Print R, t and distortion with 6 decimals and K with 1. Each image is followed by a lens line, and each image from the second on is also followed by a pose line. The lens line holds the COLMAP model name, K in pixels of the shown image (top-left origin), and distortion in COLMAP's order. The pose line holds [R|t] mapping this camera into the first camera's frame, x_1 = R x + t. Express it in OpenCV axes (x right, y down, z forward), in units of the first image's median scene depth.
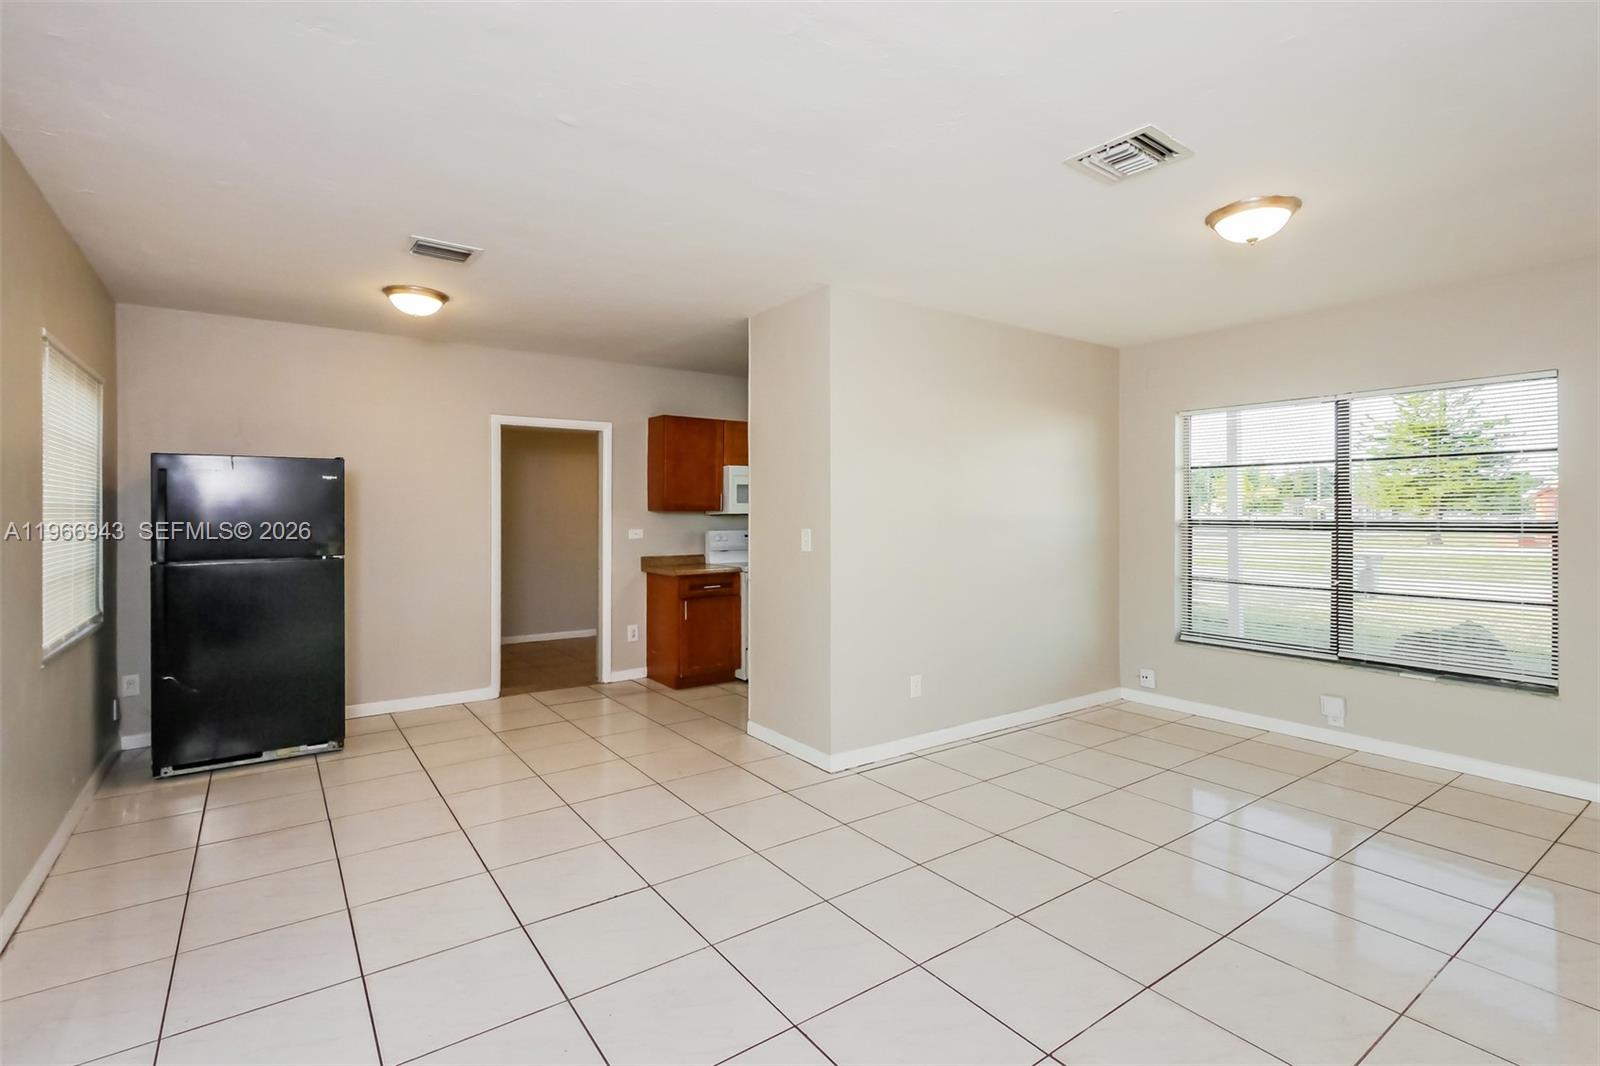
lens RADIAL K [[739.4, 0, 793.4], [0, 739.4, 526.5], [0, 0, 1]] dist [0.003888, 0.000555]
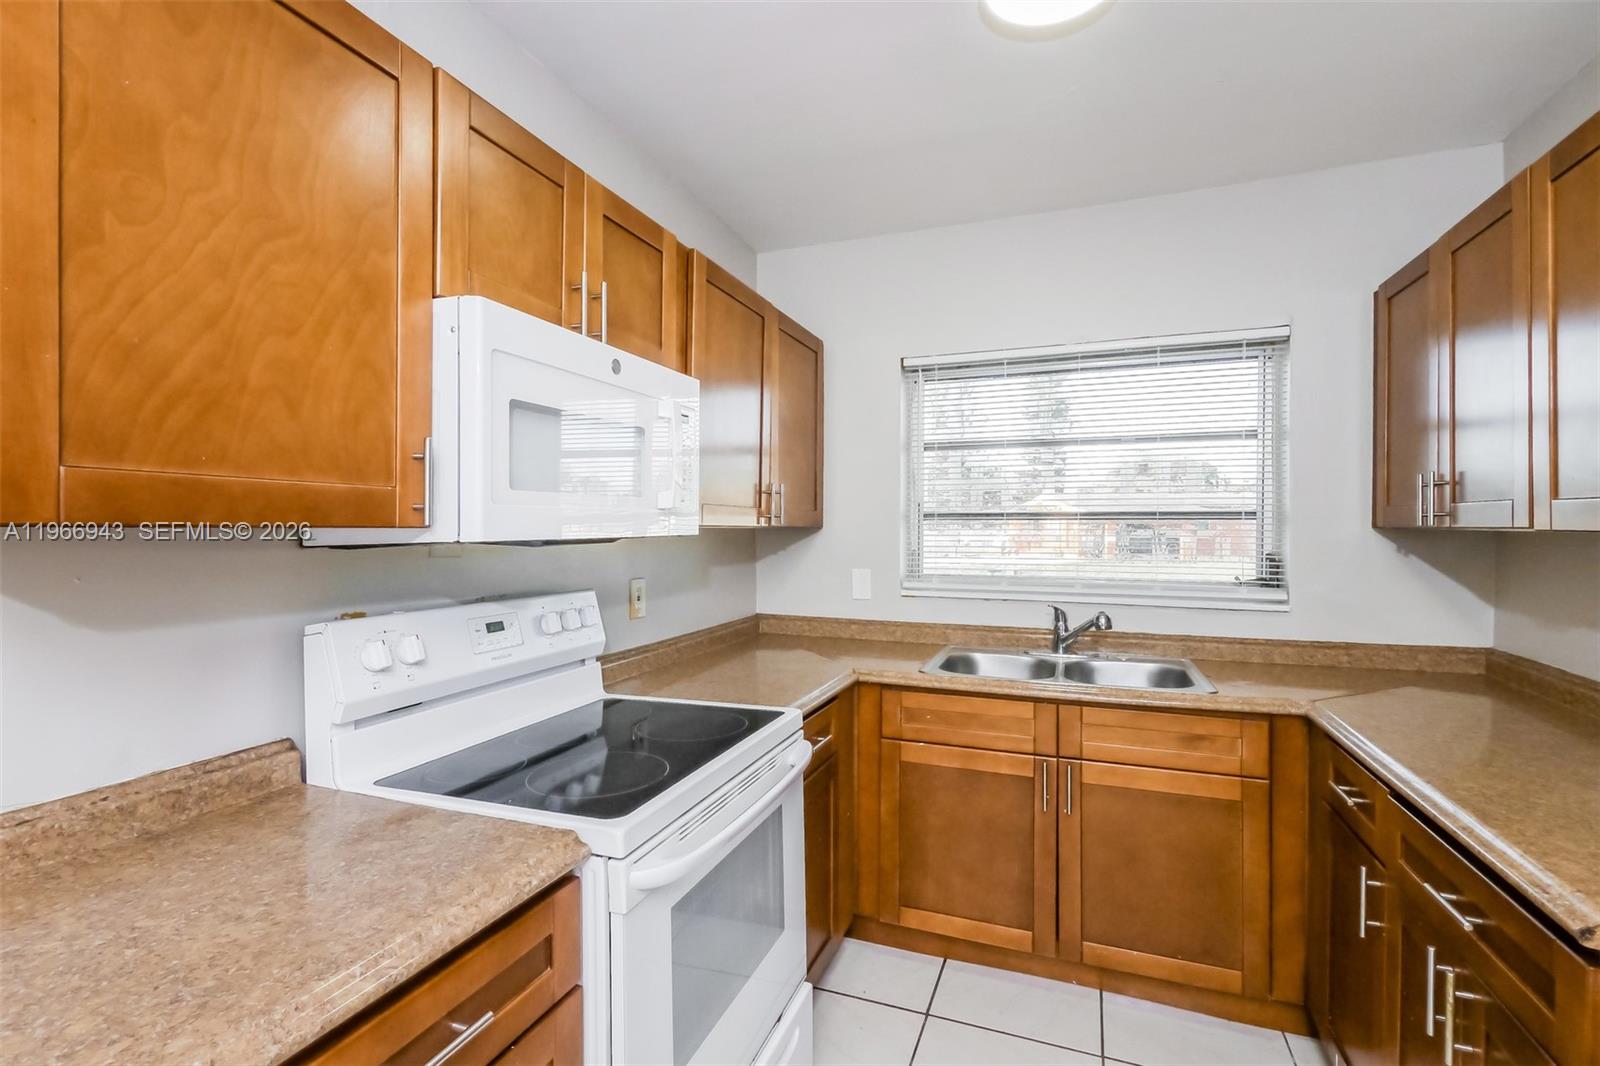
lens RADIAL K [[739.4, 0, 793.4], [0, 739.4, 526.5], [0, 0, 1]] dist [0.003888, 0.000555]
pose [[0.833046, -0.000625, 0.553203, -0.122806], [0.005596, 0.999958, -0.007297, -0.018742], [-0.553175, 0.009174, 0.833015, 0.770138]]
